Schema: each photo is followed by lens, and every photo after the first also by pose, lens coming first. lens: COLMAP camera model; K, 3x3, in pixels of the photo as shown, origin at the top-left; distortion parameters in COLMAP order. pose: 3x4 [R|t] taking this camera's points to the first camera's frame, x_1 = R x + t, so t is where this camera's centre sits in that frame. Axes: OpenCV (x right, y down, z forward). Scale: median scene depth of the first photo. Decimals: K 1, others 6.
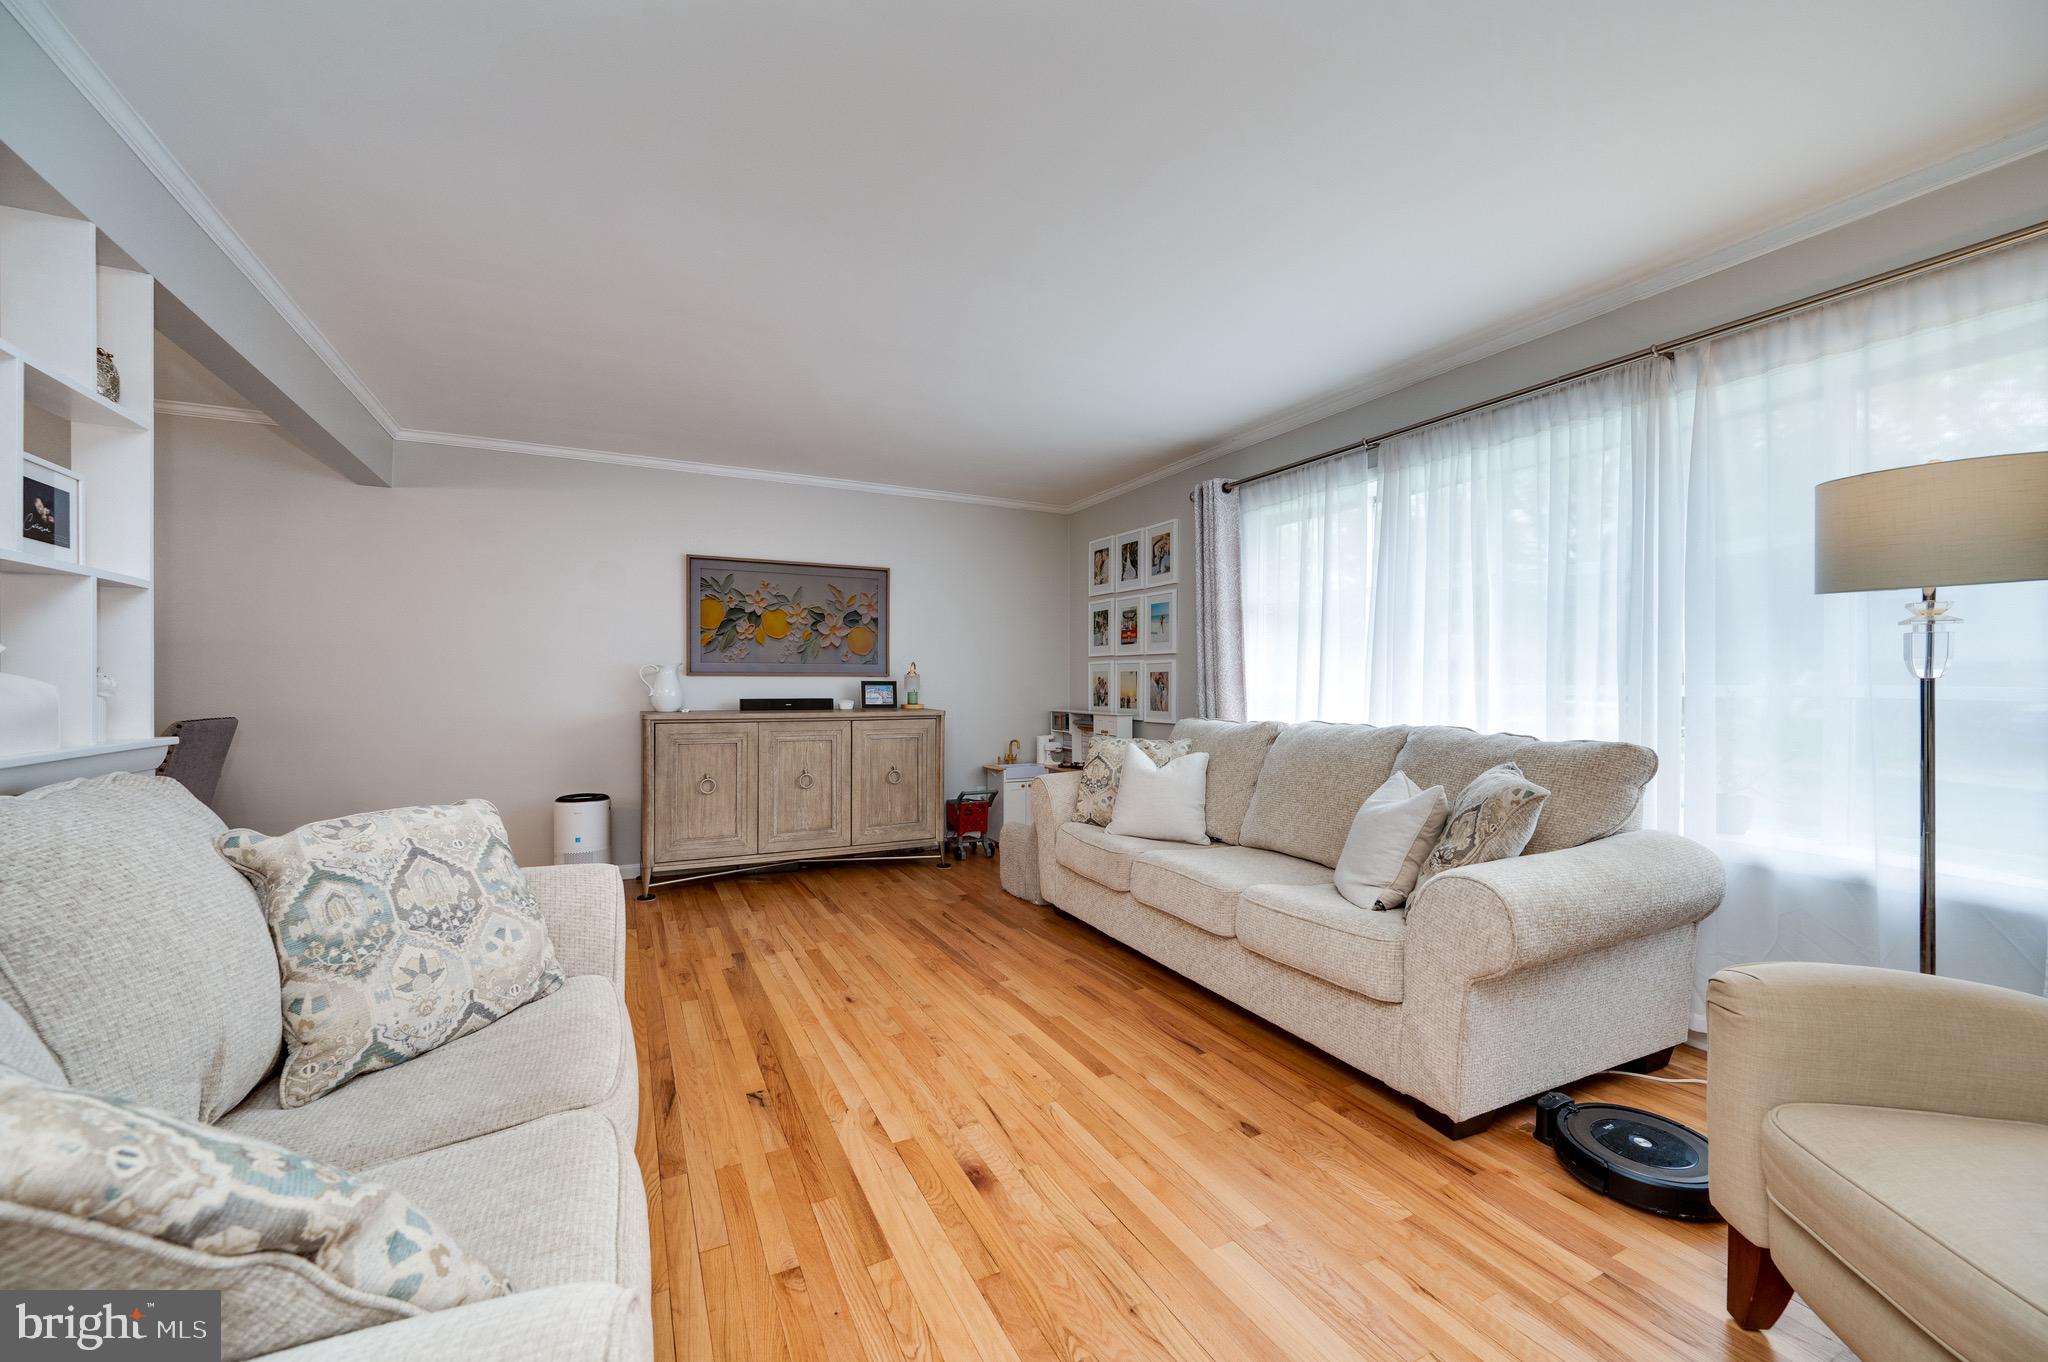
lens RADIAL K [[795.0, 0, 1004.7], [0, 795.0, 679.2], [0, 0, 1]] dist [-0.002929, -0.000263]
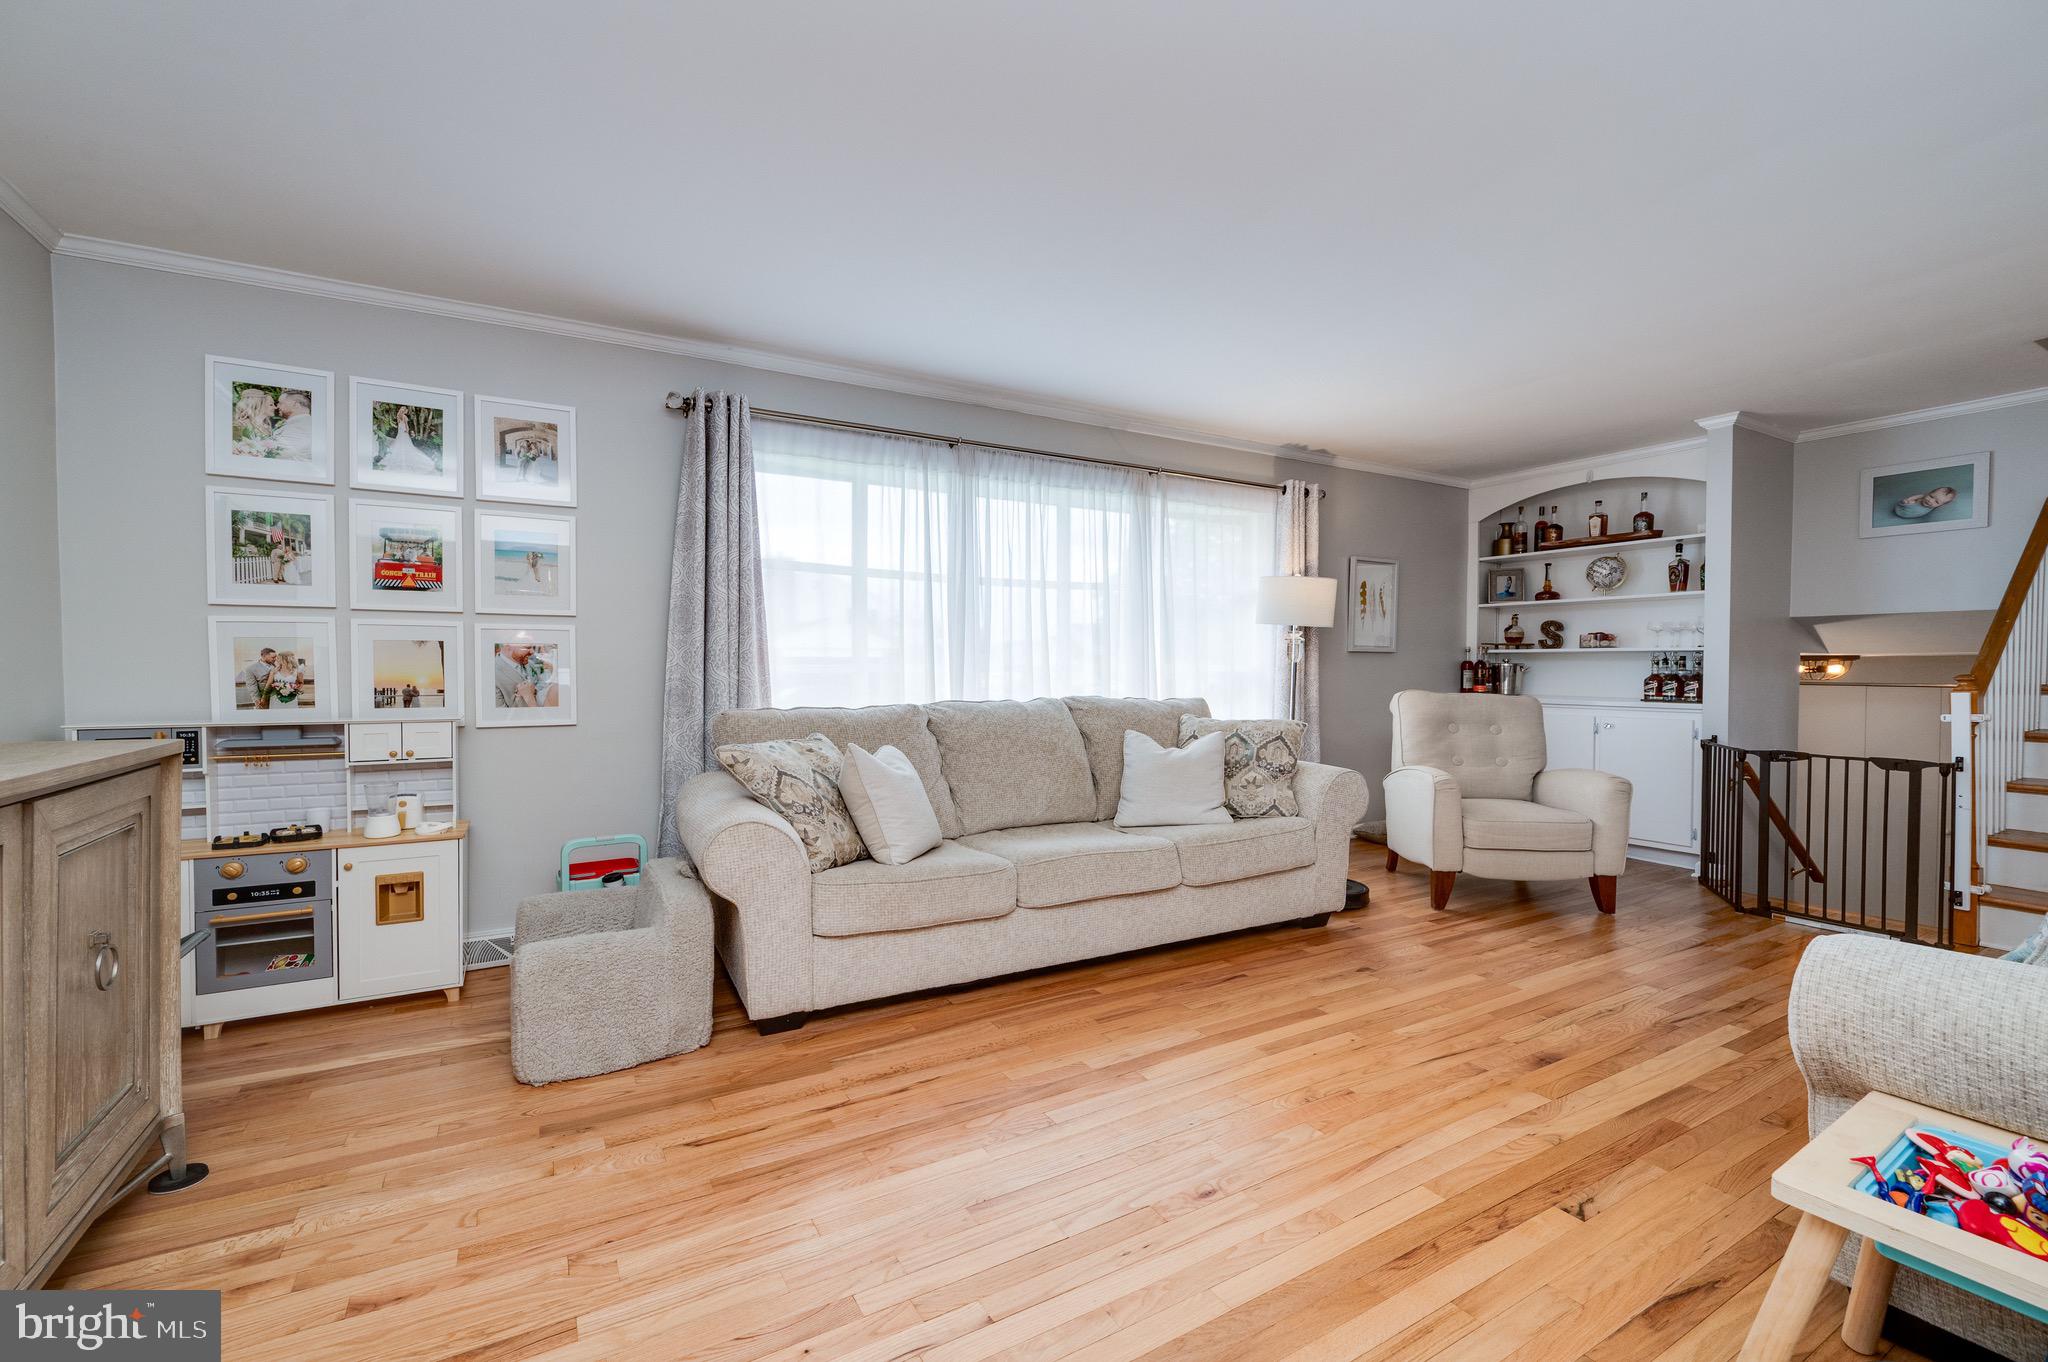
lens RADIAL K [[795.0, 0, 1015.1], [0, 795.0, 675.7], [0, 0, 1]] dist [-0.002929, -0.000263]
pose [[-0.015598, -0.013018, 0.999794, -0.488405], [-0.006579, 0.999895, 0.012917, 0.006029], [-0.999857, -0.006376, -0.015682, 0.722043]]
